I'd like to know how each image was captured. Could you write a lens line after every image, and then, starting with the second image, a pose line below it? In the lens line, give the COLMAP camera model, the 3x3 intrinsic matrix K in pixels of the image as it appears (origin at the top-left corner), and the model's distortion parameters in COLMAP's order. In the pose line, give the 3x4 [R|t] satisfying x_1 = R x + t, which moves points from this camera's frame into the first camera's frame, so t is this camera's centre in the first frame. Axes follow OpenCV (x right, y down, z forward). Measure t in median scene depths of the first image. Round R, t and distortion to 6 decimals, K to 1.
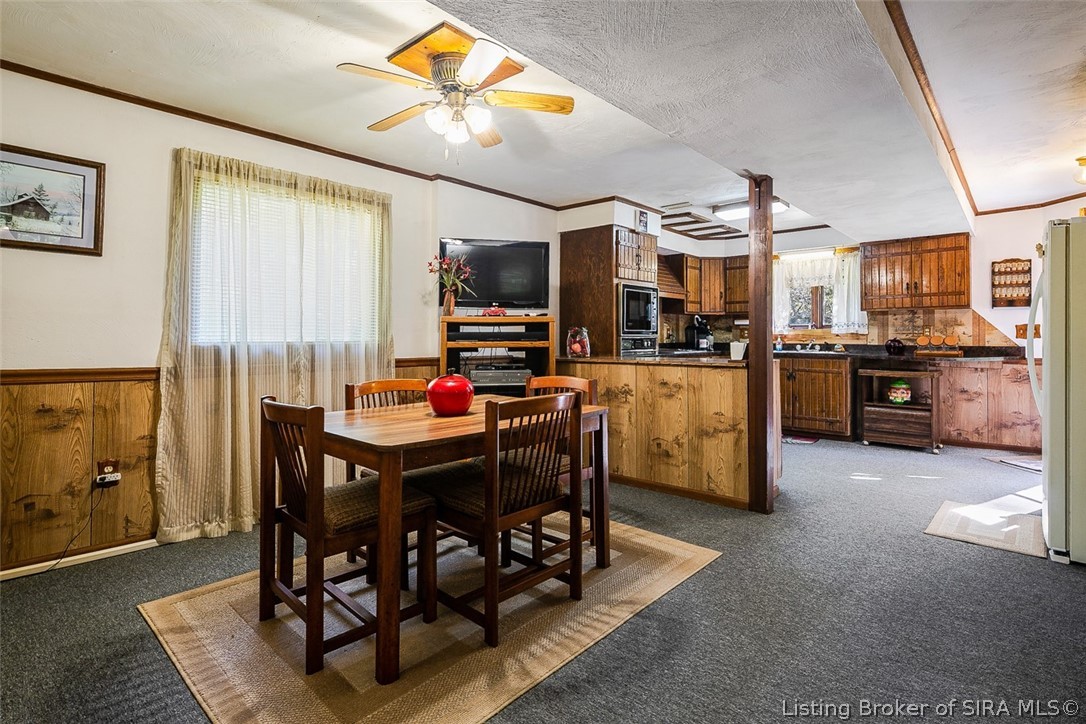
lens RADIAL K [[530.0, 0, 537.0], [0, 530.0, 330.6], [0, 0, 1]] dist [0.001483, -0.003653]
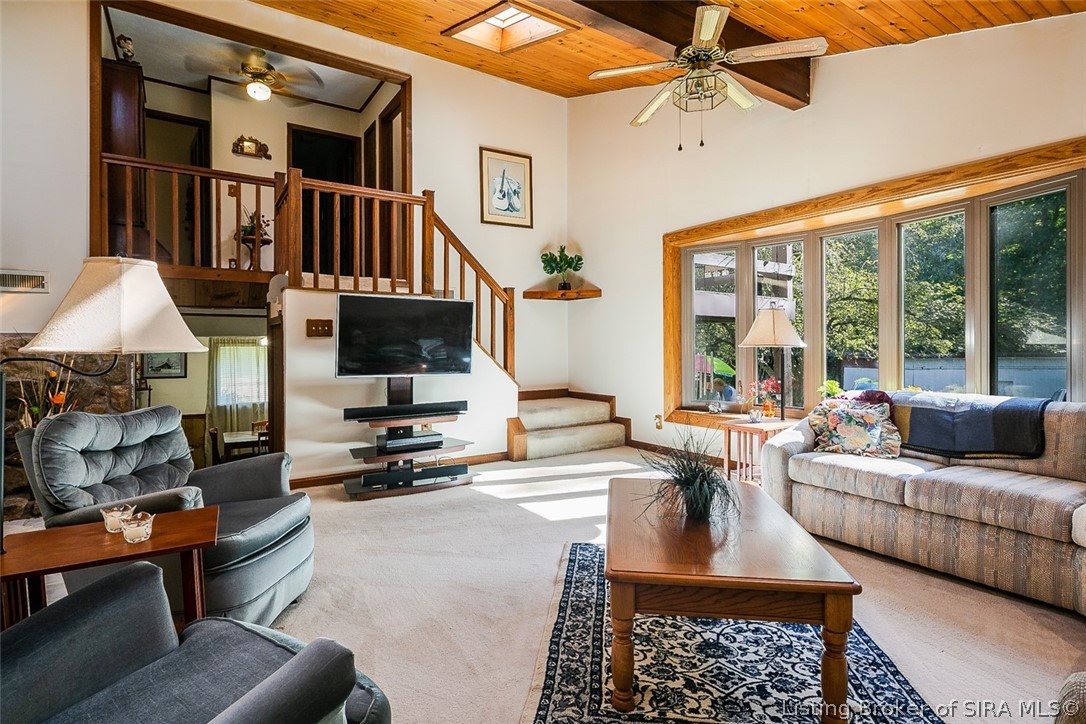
lens RADIAL K [[530.0, 0, 538.1], [0, 530.0, 345.9], [0, 0, 1]] dist [0.001483, -0.003653]
pose [[0.969022, -0.004883, -0.246925, 1.771497], [0.009334, 0.999814, 0.016857, -0.333186], [0.246797, -0.018639, 0.968888, -1.362990]]
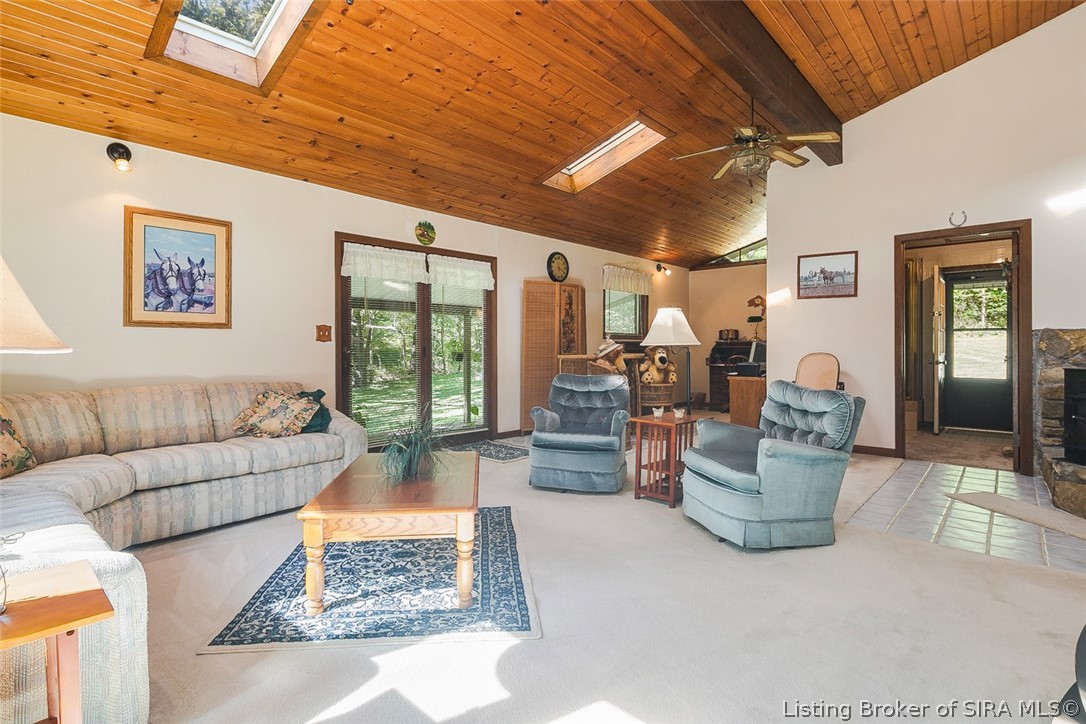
lens RADIAL K [[530.0, 0, 534.8], [0, 530.0, 347.1], [0, 0, 1]] dist [0.001483, -0.003653]
pose [[-0.999965, -0.000959, 0.008327, 1.575668], [-0.001051, 0.999939, -0.010957, -0.304832], [-0.008316, -0.010965, -0.999905, 0.298395]]
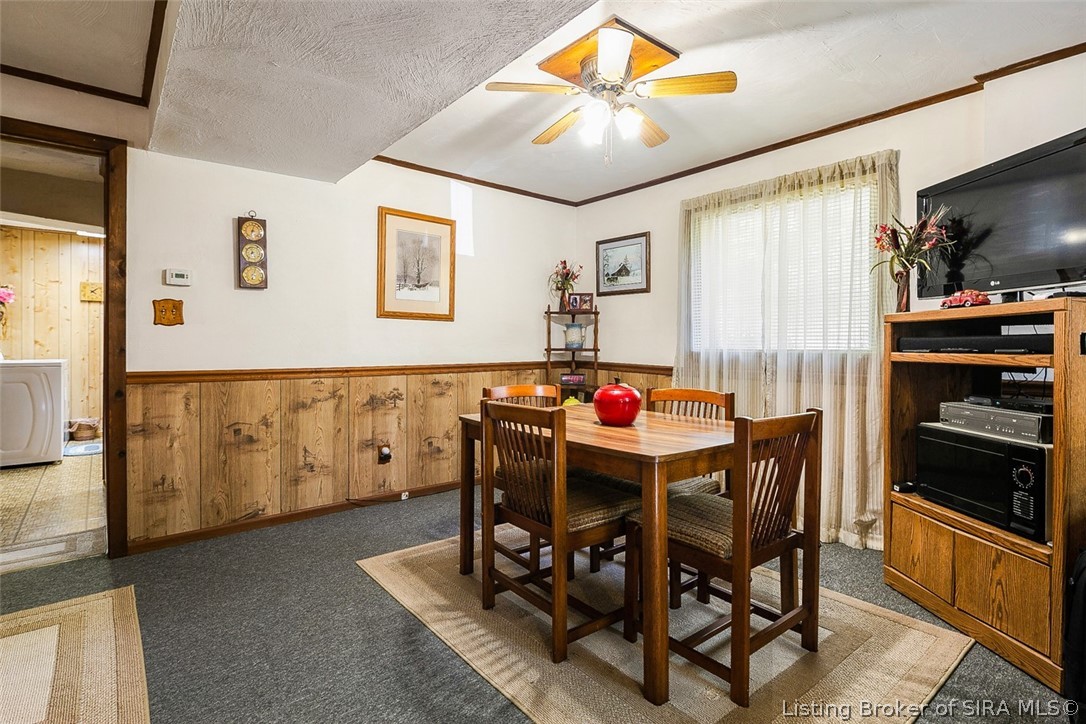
lens RADIAL K [[530.0, 0, 548.3], [0, 530.0, 351.9], [0, 0, 1]] dist [0.001483, -0.003653]
pose [[-0.132030, 0.013581, -0.991153, 0.688524], [0.011536, 0.999859, 0.012163, 0.009229], [0.991179, -0.009828, -0.132168, 0.846656]]
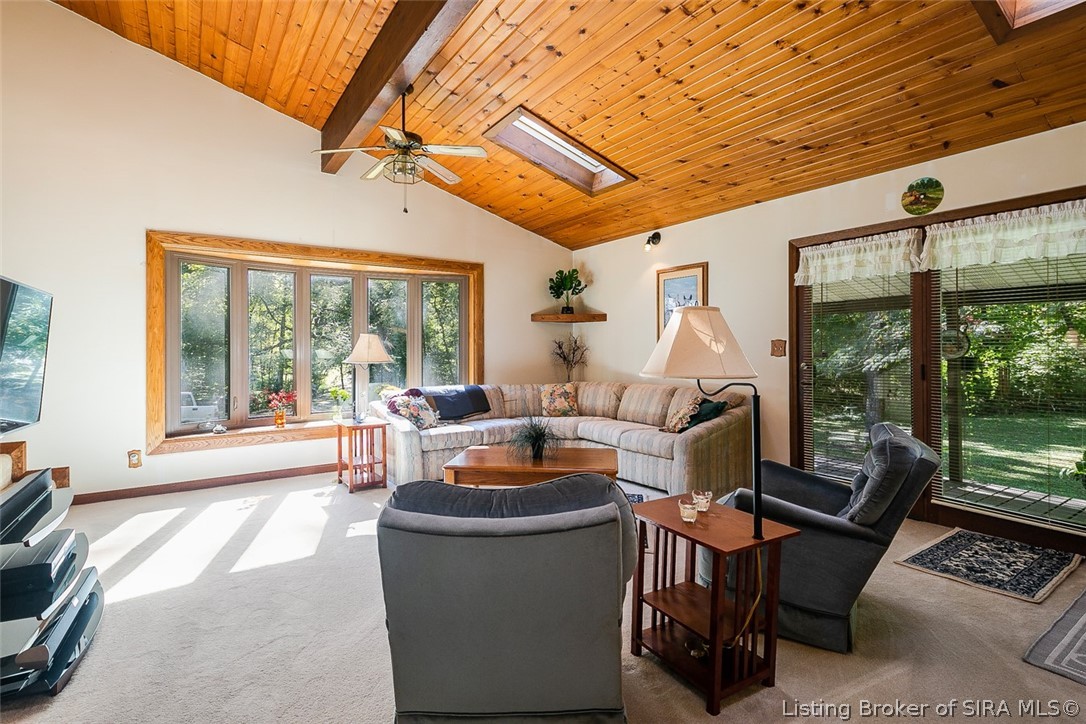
lens RADIAL K [[530.0, 0, 545.0], [0, 530.0, 350.0], [0, 0, 1]] dist [0.001483, -0.003653]
pose [[0.241690, -0.006321, 0.970333, 0.563491], [-0.008864, 0.999923, 0.008722, -0.362794], [-0.970313, -0.010709, 0.241615, -0.956441]]
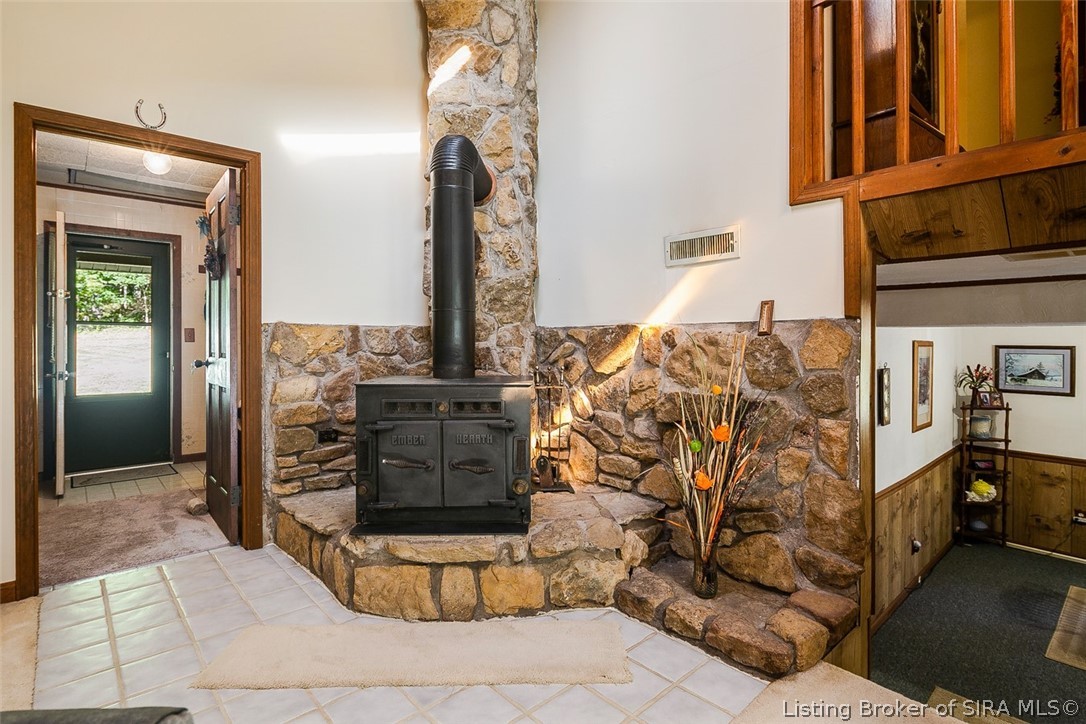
lens RADIAL K [[530.0, 0, 540.1], [0, 530.0, 341.3], [0, 0, 1]] dist [0.001483, -0.003653]
pose [[-0.108051, -0.005237, -0.994132, 1.103924], [0.015656, 0.999853, -0.006969, -0.322707], [0.994022, -0.016317, -0.107953, -0.585634]]
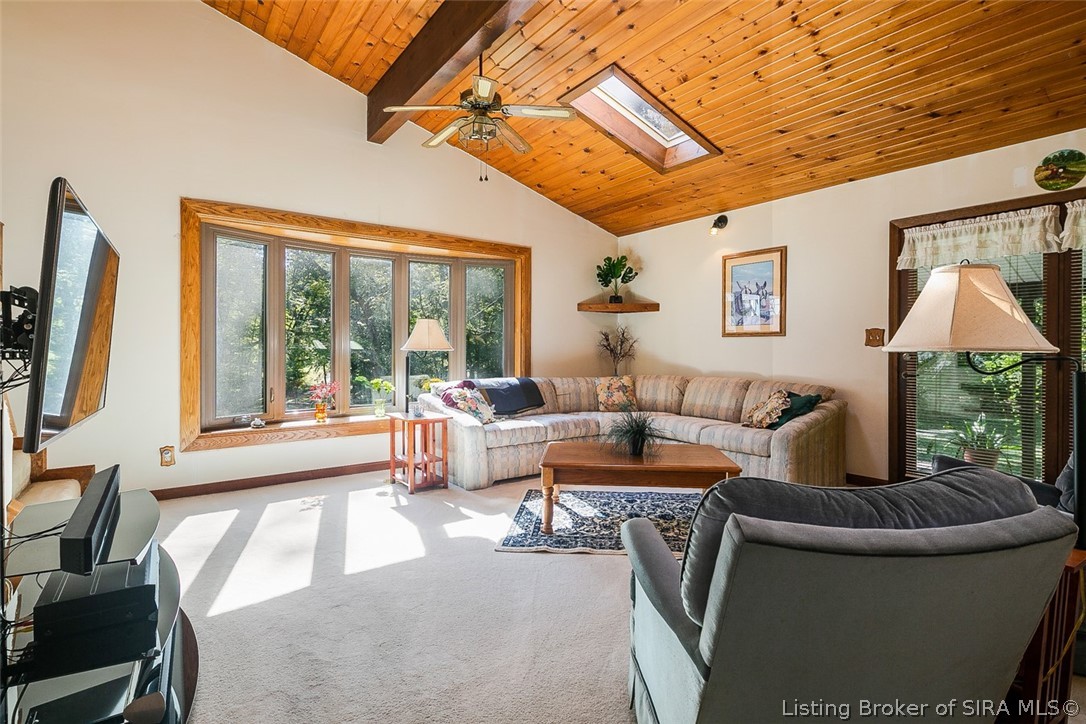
lens RADIAL K [[530.0, 0, 541.7], [0, 530.0, 355.2], [0, 0, 1]] dist [0.001483, -0.003653]
pose [[0.207704, -0.013356, 0.978101, 0.632235], [-0.016363, 0.999719, 0.017126, -0.322740], [-0.978055, -0.019561, 0.207427, -0.663840]]
